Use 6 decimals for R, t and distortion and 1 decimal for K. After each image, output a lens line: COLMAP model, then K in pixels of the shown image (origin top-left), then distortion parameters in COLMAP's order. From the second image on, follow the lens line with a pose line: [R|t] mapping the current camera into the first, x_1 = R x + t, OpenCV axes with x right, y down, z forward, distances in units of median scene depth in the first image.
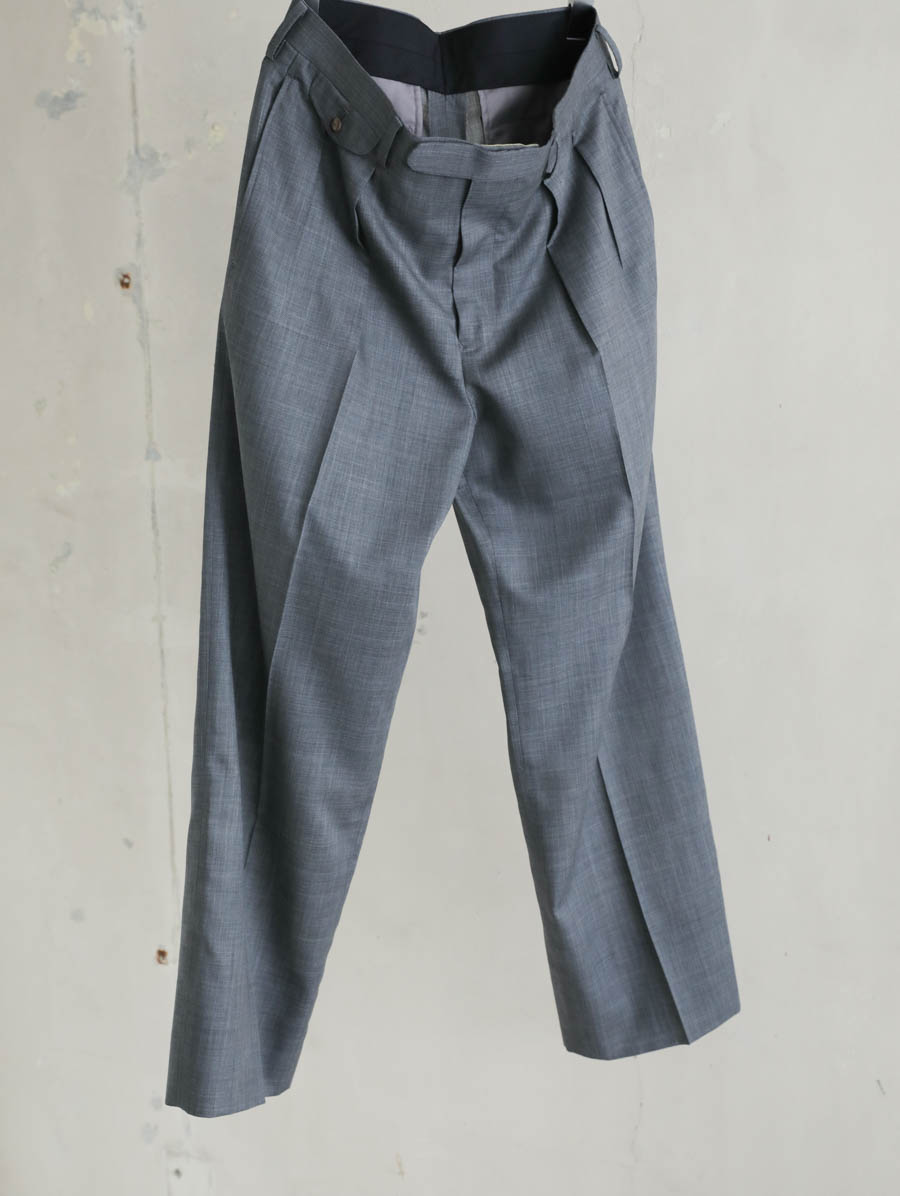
lens RADIAL K [[1633.0, 0, 452.5], [0, 1633.0, 573.8], [0, 0, 1]] dist [0.014991, 0.061979]
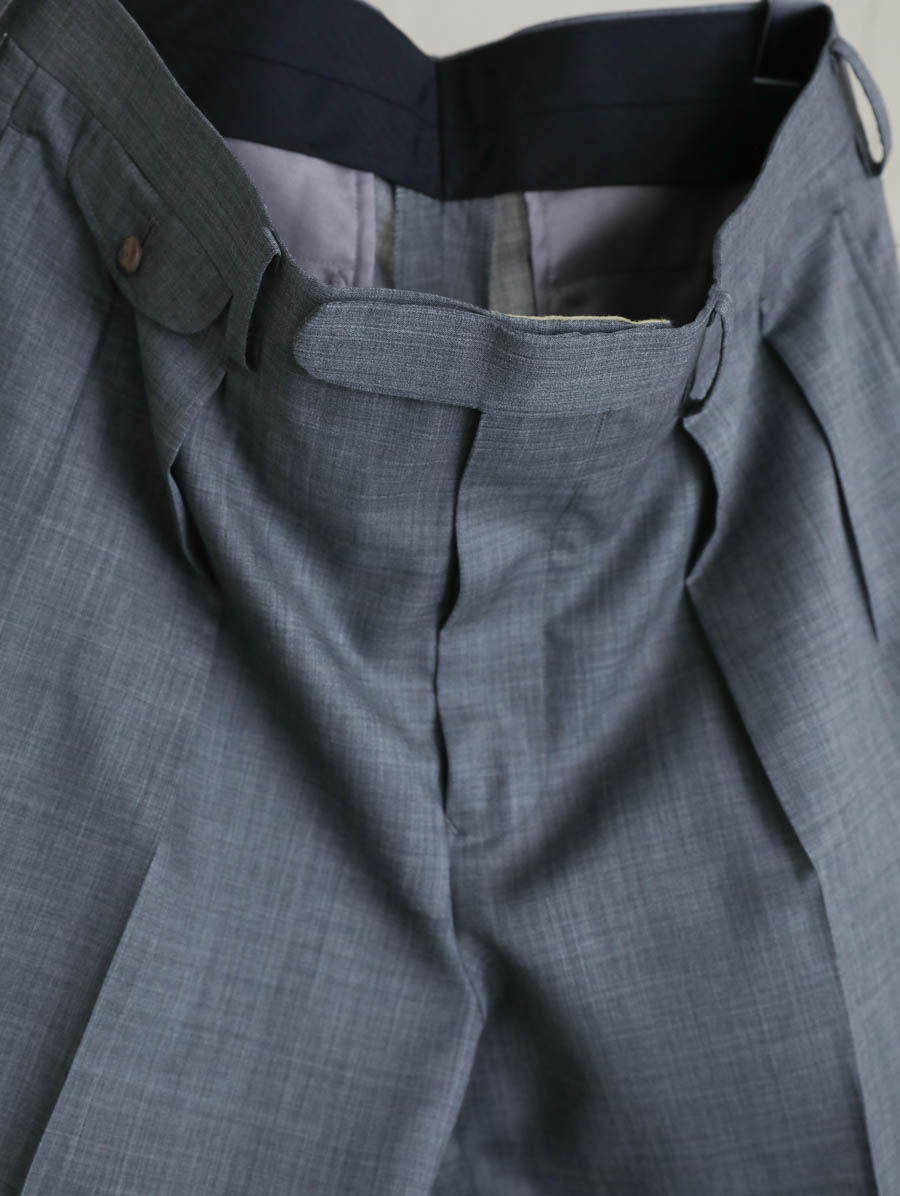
lens RADIAL K [[1633.0, 0, 452.5], [0, 1633.0, 573.8], [0, 0, 1]] dist [0.014991, 0.061979]
pose [[0.995162, 0.044372, -0.087654, 0.036907], [-0.055695, 0.989781, -0.131272, -0.149863], [0.080933, 0.135519, 0.987464, 0.616284]]
